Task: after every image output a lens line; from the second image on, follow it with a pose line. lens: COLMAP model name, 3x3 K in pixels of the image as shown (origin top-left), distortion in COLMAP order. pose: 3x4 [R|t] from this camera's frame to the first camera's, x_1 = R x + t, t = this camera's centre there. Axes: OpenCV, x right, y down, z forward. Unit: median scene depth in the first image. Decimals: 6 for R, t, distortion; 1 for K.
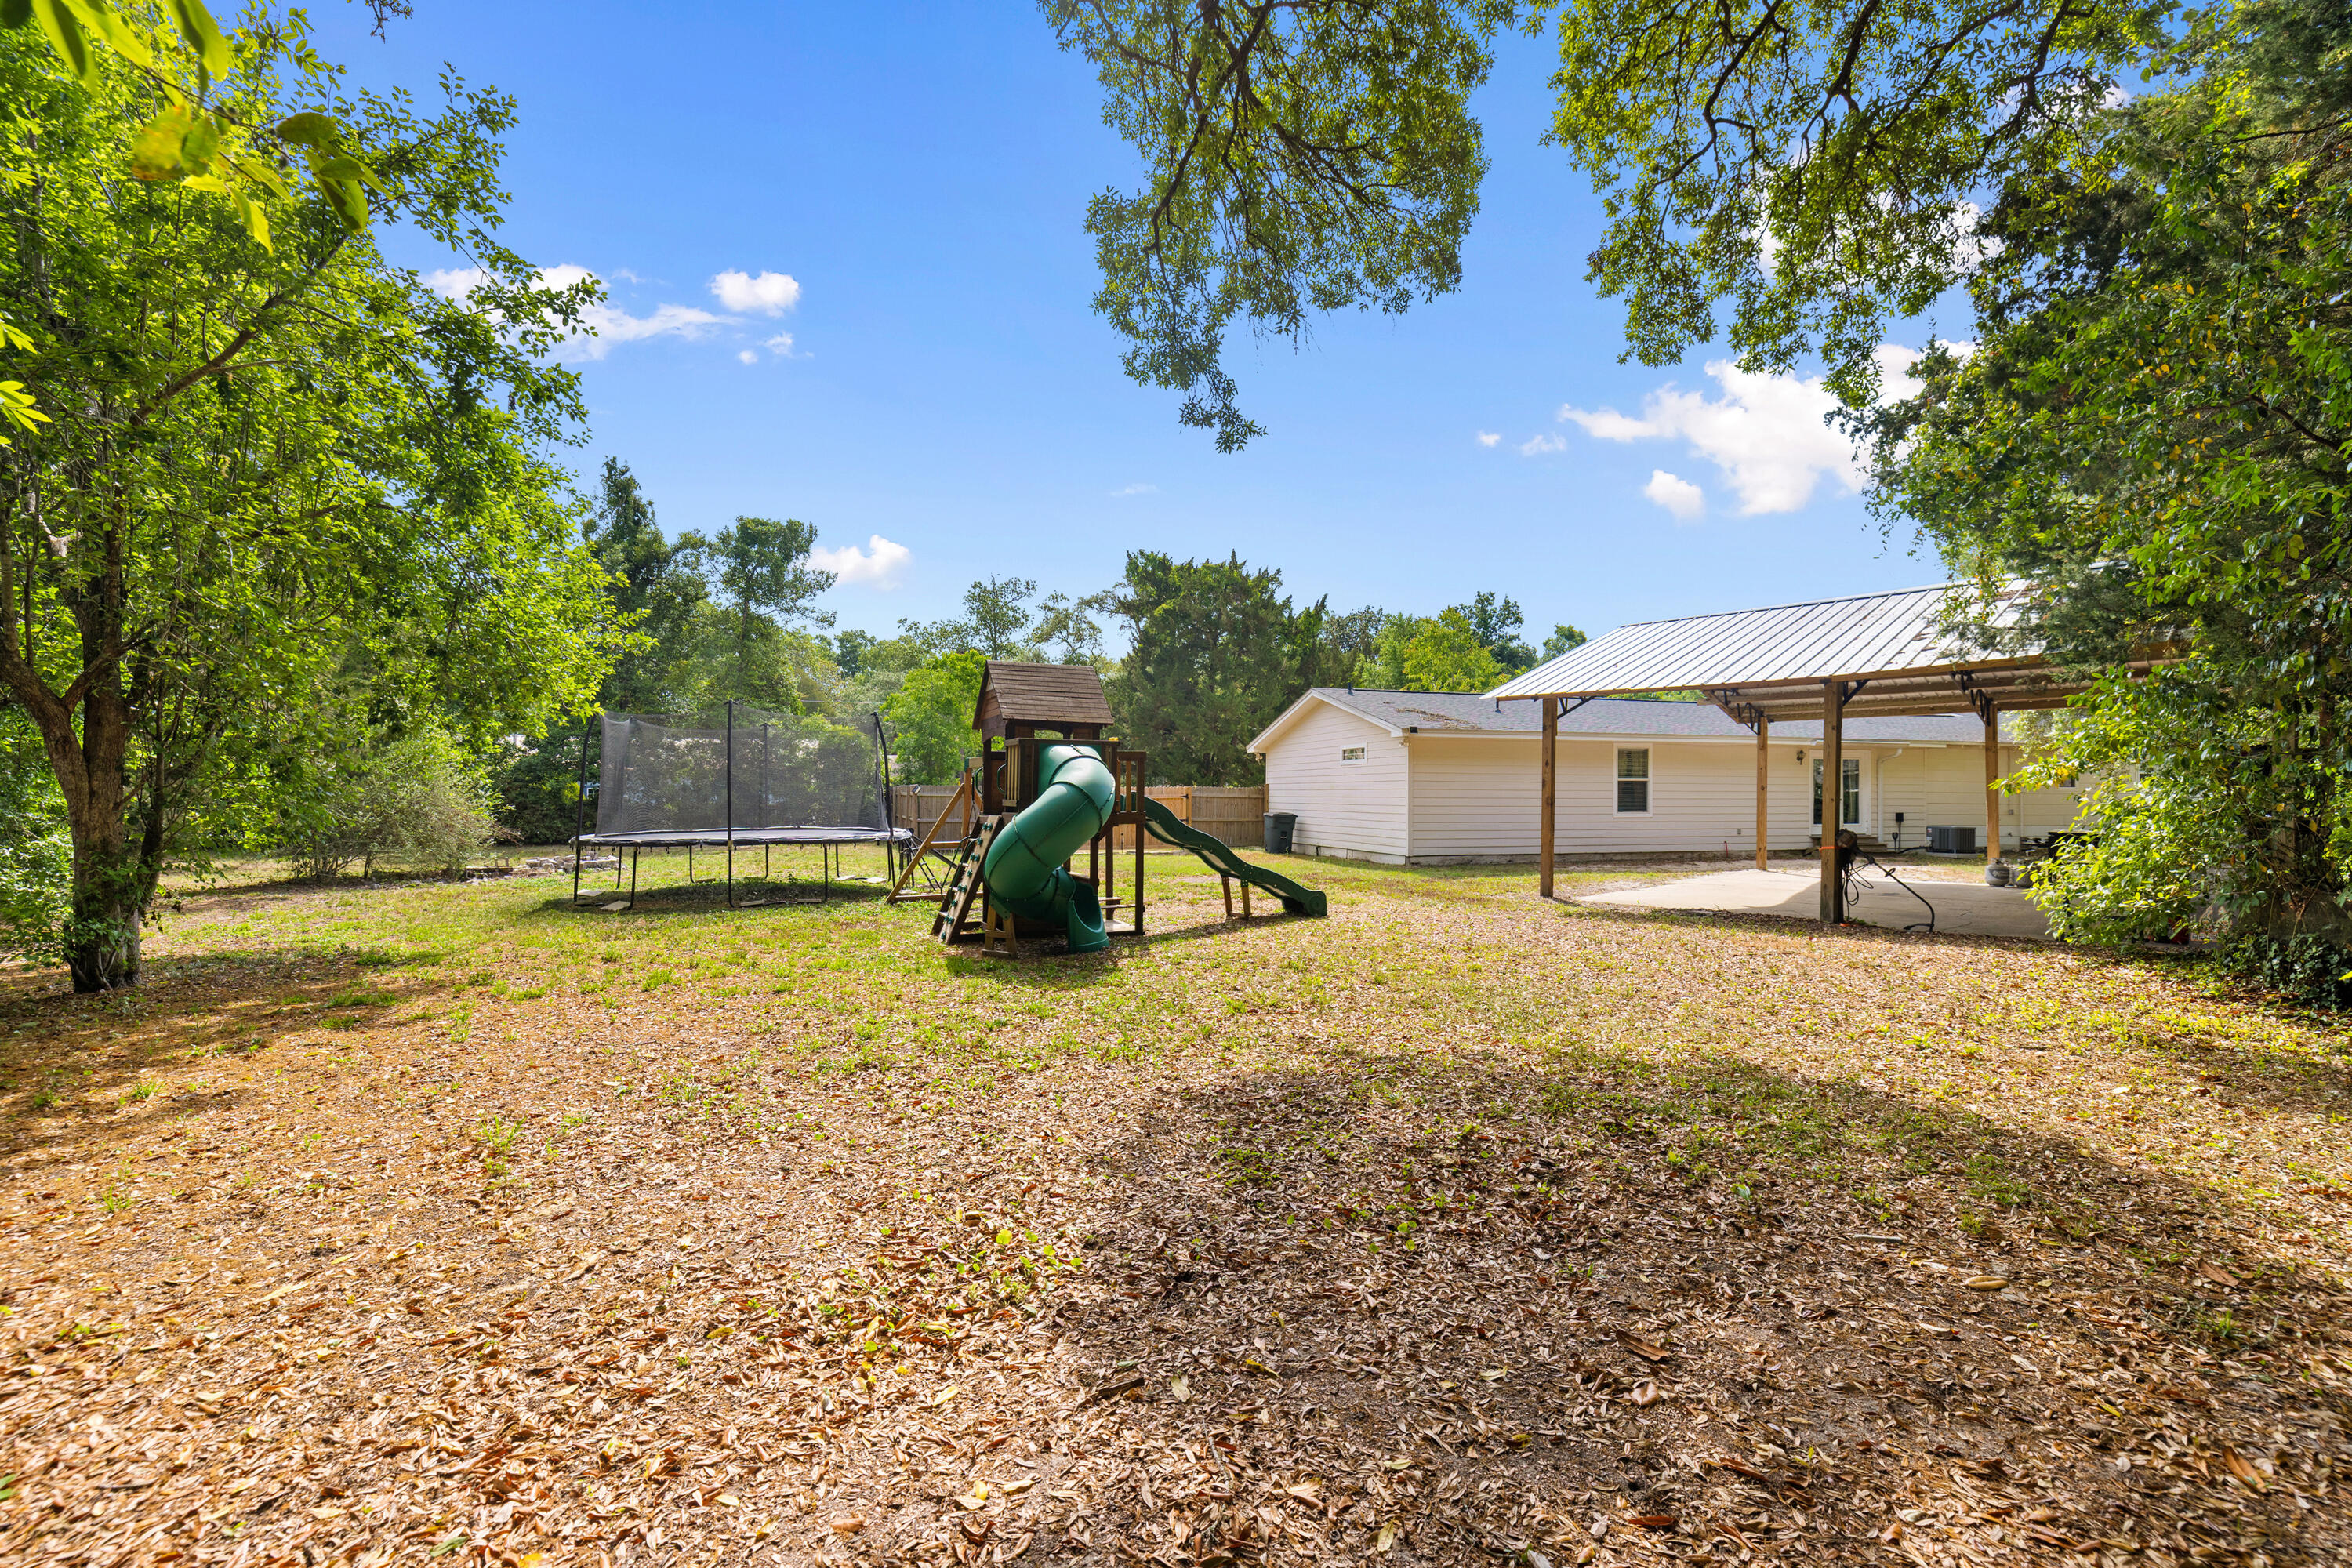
lens RADIAL K [[1007.6, 0, 1159.1], [0, 1007.6, 779.5], [0, 0, 1]] dist [0.001349, 0.000348]
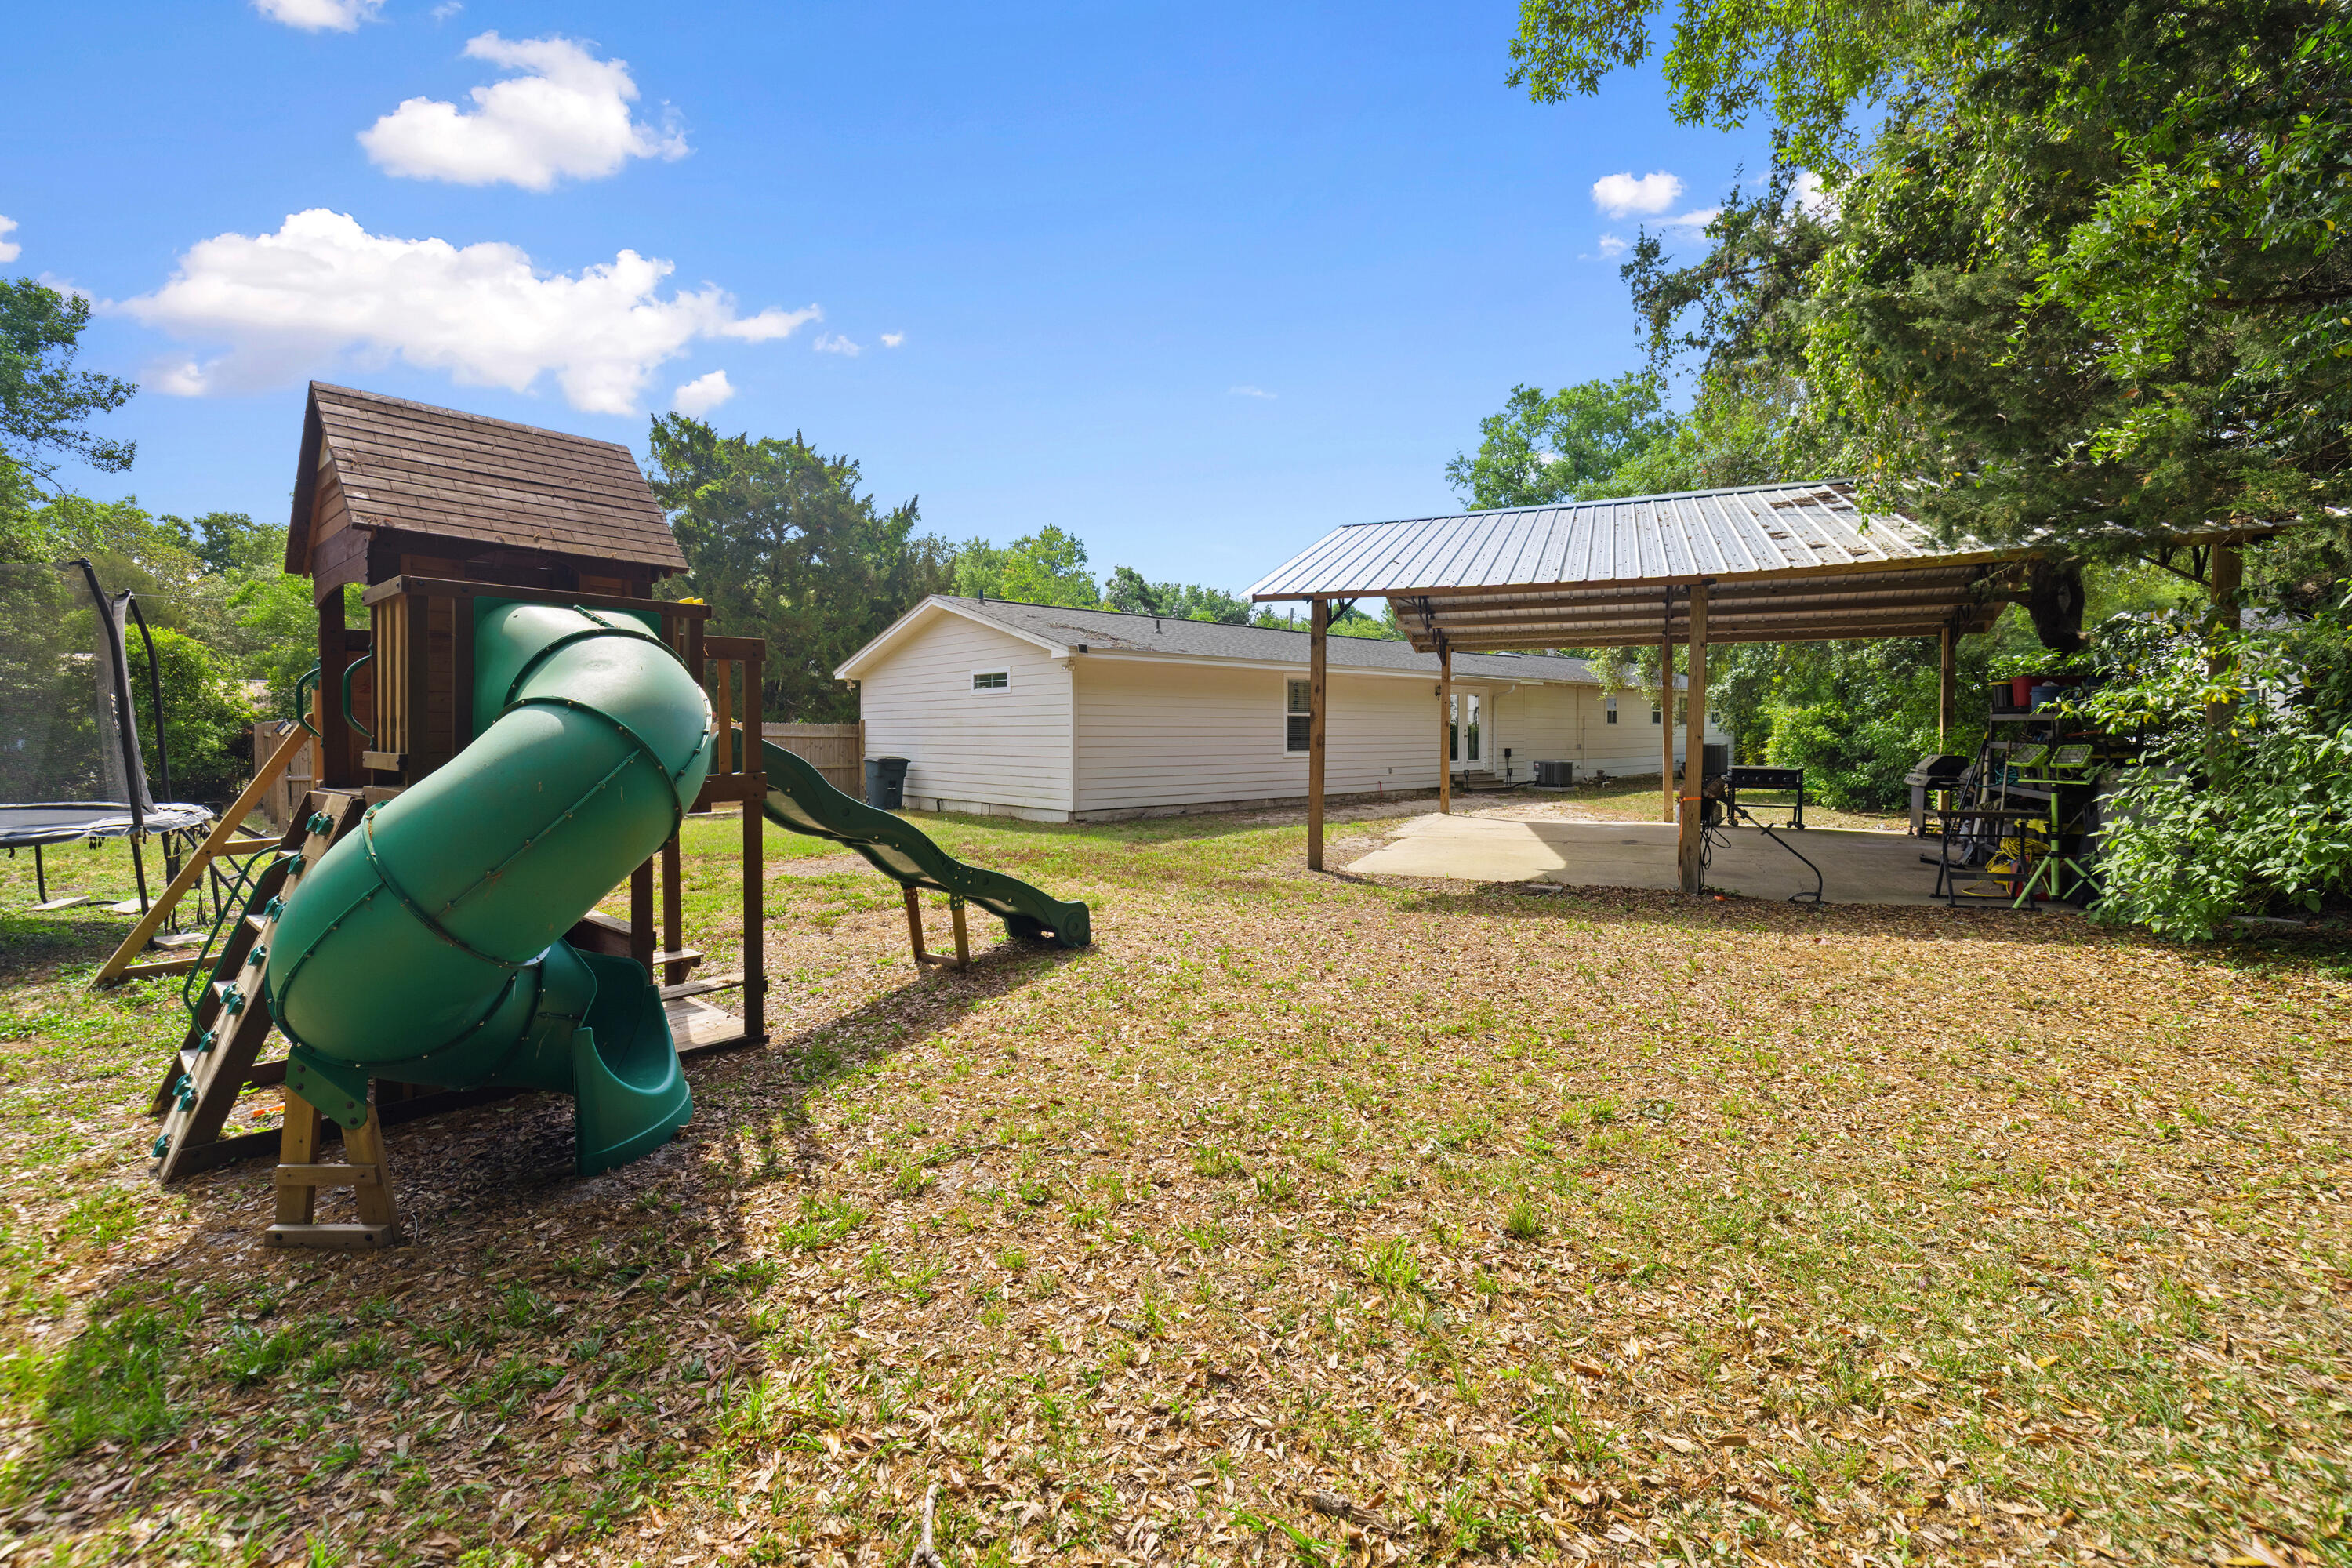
lens RADIAL K [[1026.6, 0, 1167.8], [0, 1026.6, 756.7], [0, 0, 1]] dist [0.001006, 0.000004]
pose [[0.905523, -0.014119, 0.424063, -0.020445], [-0.002067, 0.999288, 0.037685, 0.003201], [-0.424293, -0.035001, 0.904848, 0.227897]]
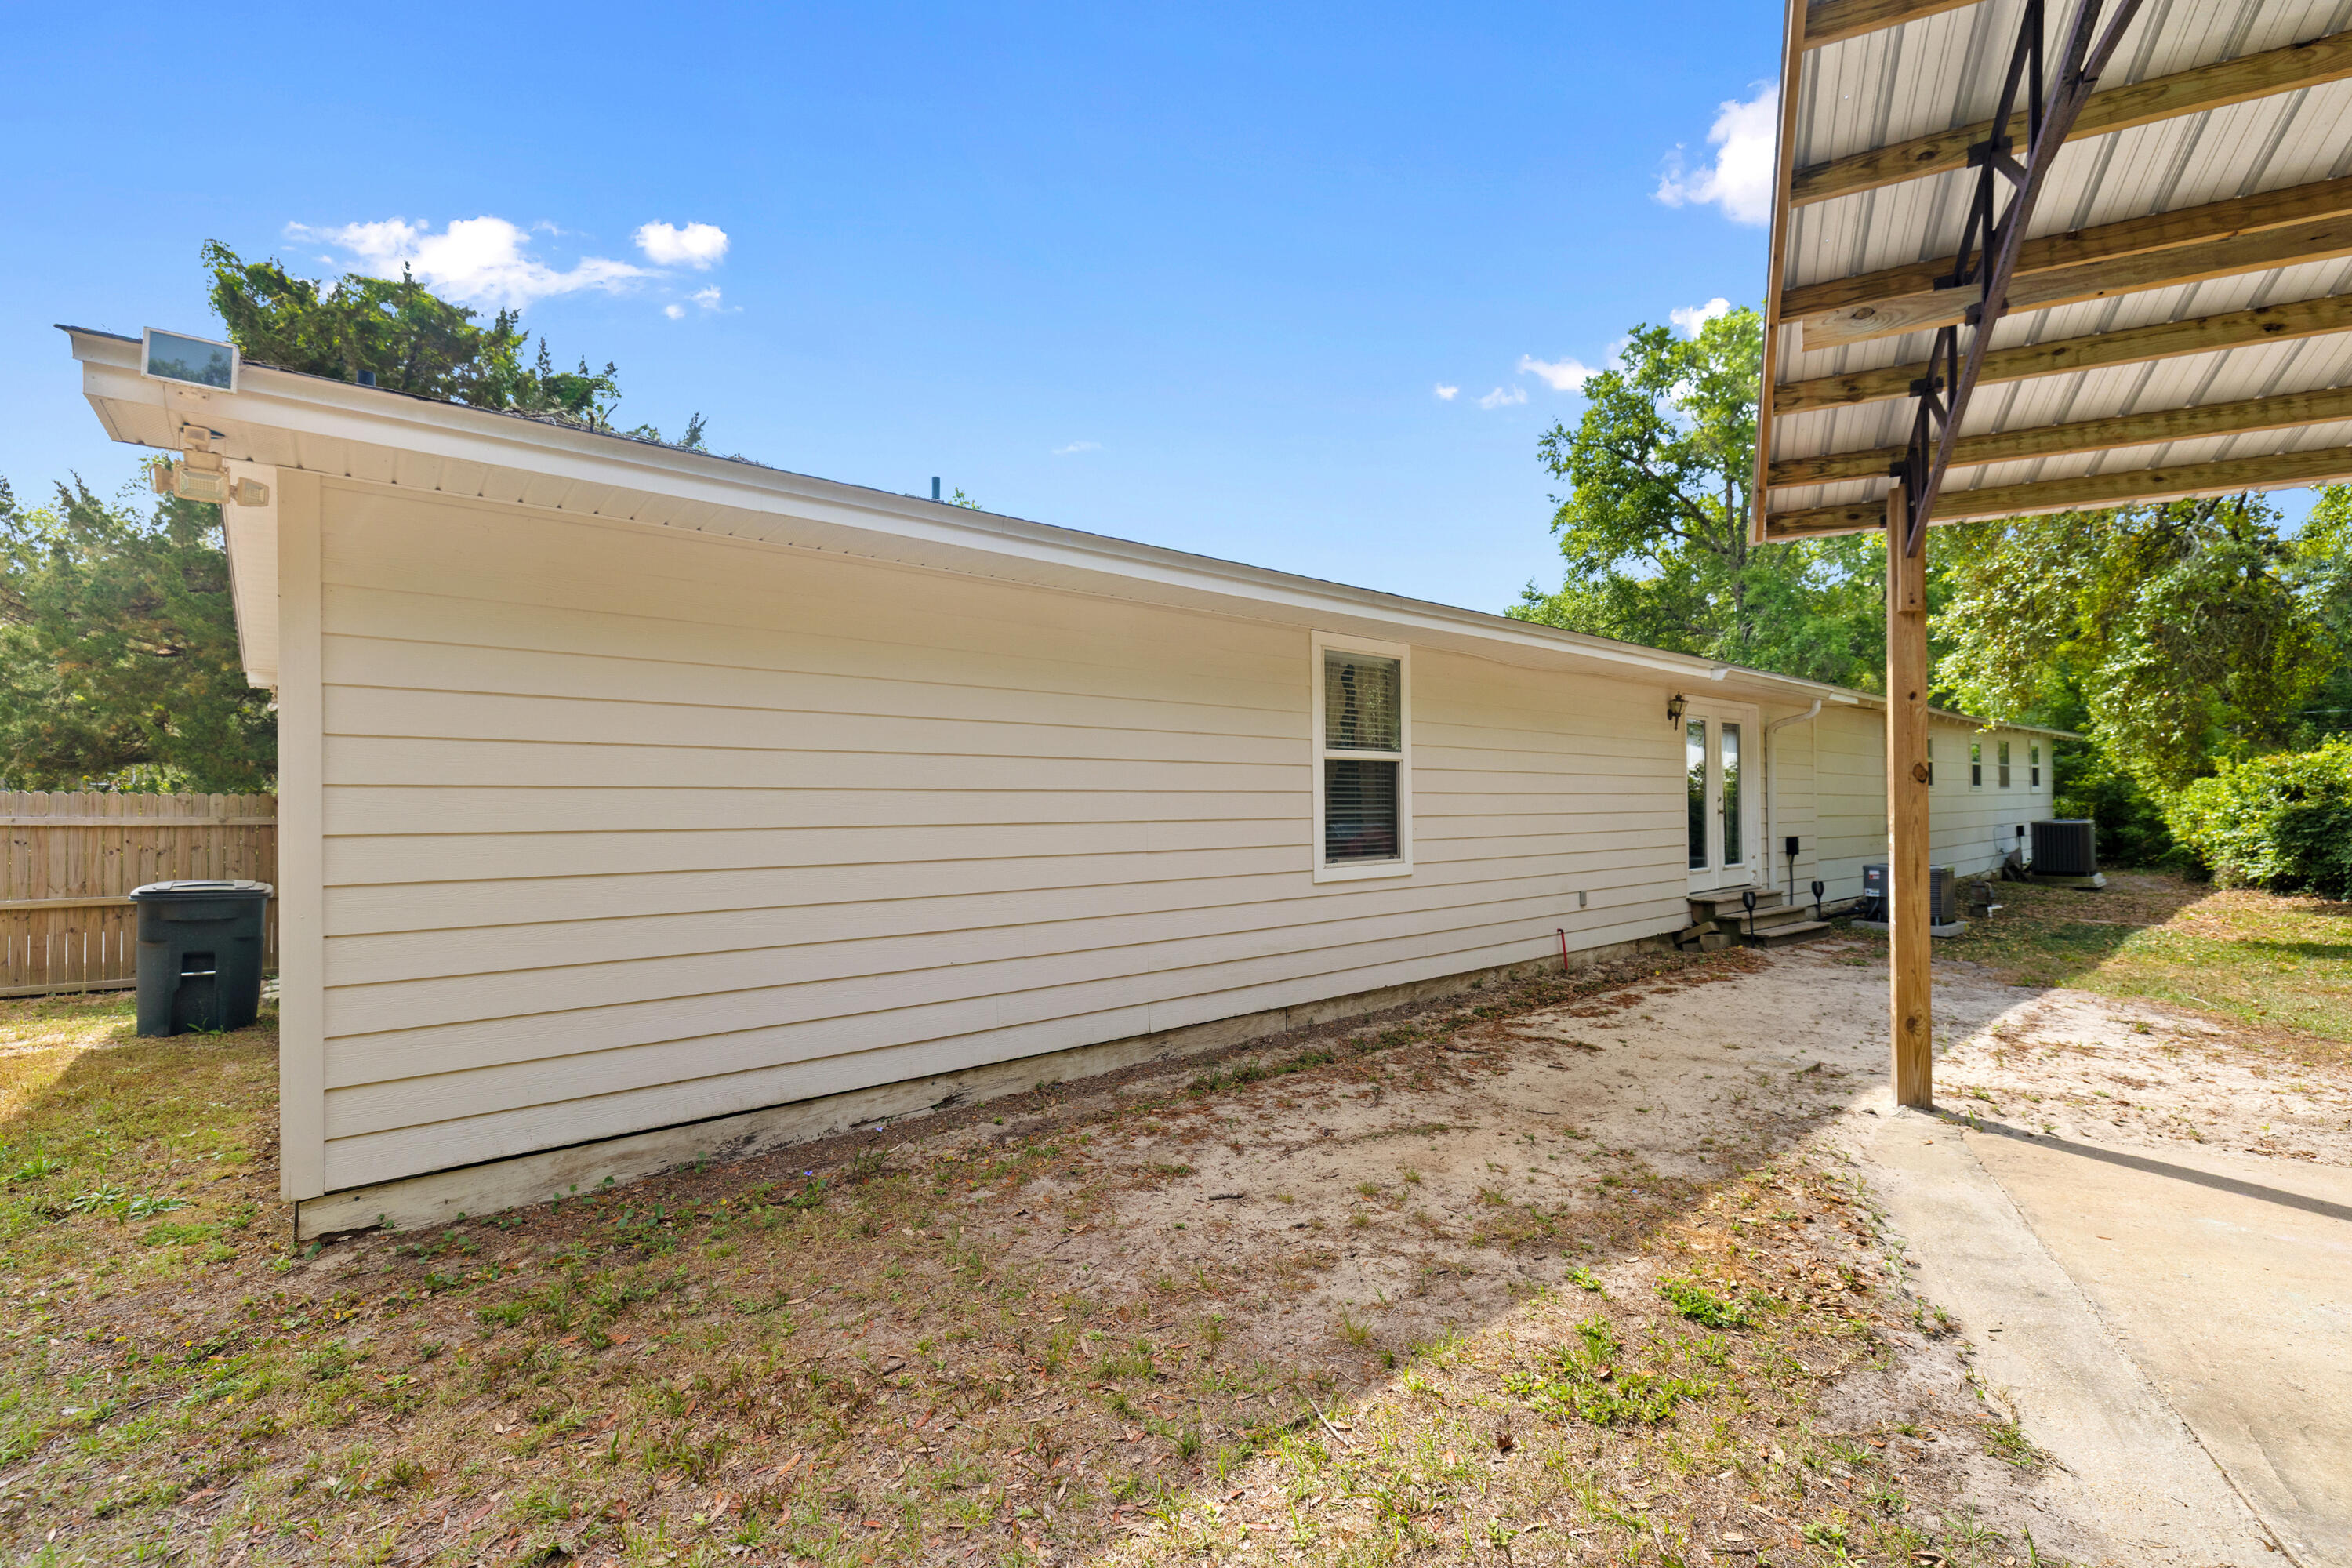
lens RADIAL K [[1085.4, 0, 1168.5], [0, 1085.4, 804.6], [0, 0, 1]] dist [-0.001338, 0.000084]
pose [[0.916706, -0.010135, 0.399434, 0.280558], [0.005488, 0.999903, 0.012775, 0.010367], [-0.399524, -0.009519, 0.916673, 0.713741]]
